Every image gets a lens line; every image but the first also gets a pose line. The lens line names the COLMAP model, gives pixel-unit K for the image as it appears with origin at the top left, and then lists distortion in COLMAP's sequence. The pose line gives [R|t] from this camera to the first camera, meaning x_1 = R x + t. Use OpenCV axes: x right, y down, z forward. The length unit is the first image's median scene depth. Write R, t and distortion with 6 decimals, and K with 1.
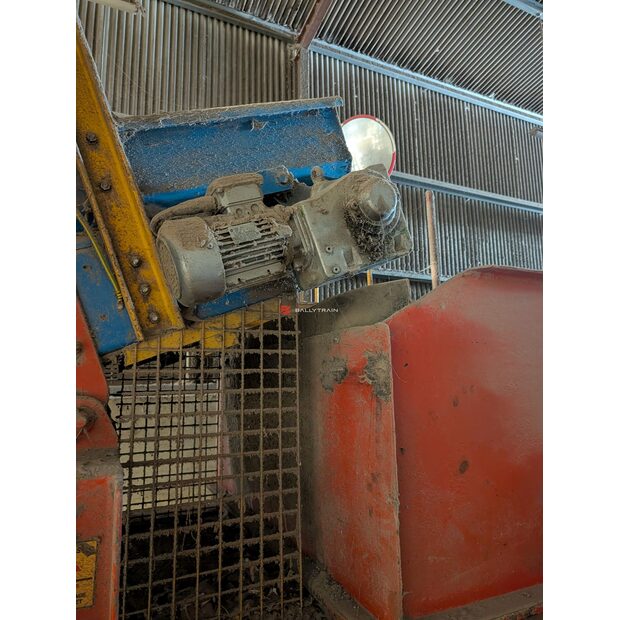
lens RADIAL K [[446.7, 0, 315.2], [0, 446.7, 312.1], [0, 0, 1]] dist [0.000257, -0.004920]
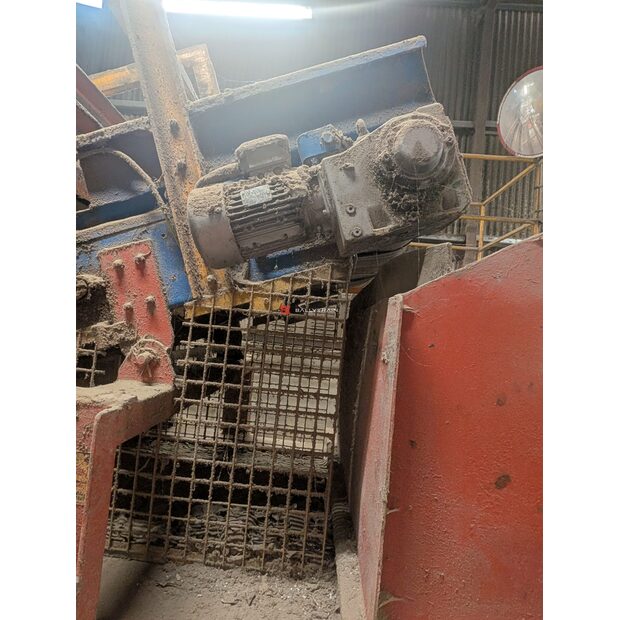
lens RADIAL K [[382.4, 0, 295.1], [0, 382.4, 312.0], [0, 0, 1]] dist [-0.001543, 0.001130]
pose [[0.877267, 0.077288, -0.473740, 0.288513], [-0.038640, 0.995120, 0.090794, -0.000213], [0.478445, -0.061345, 0.875972, 0.232373]]
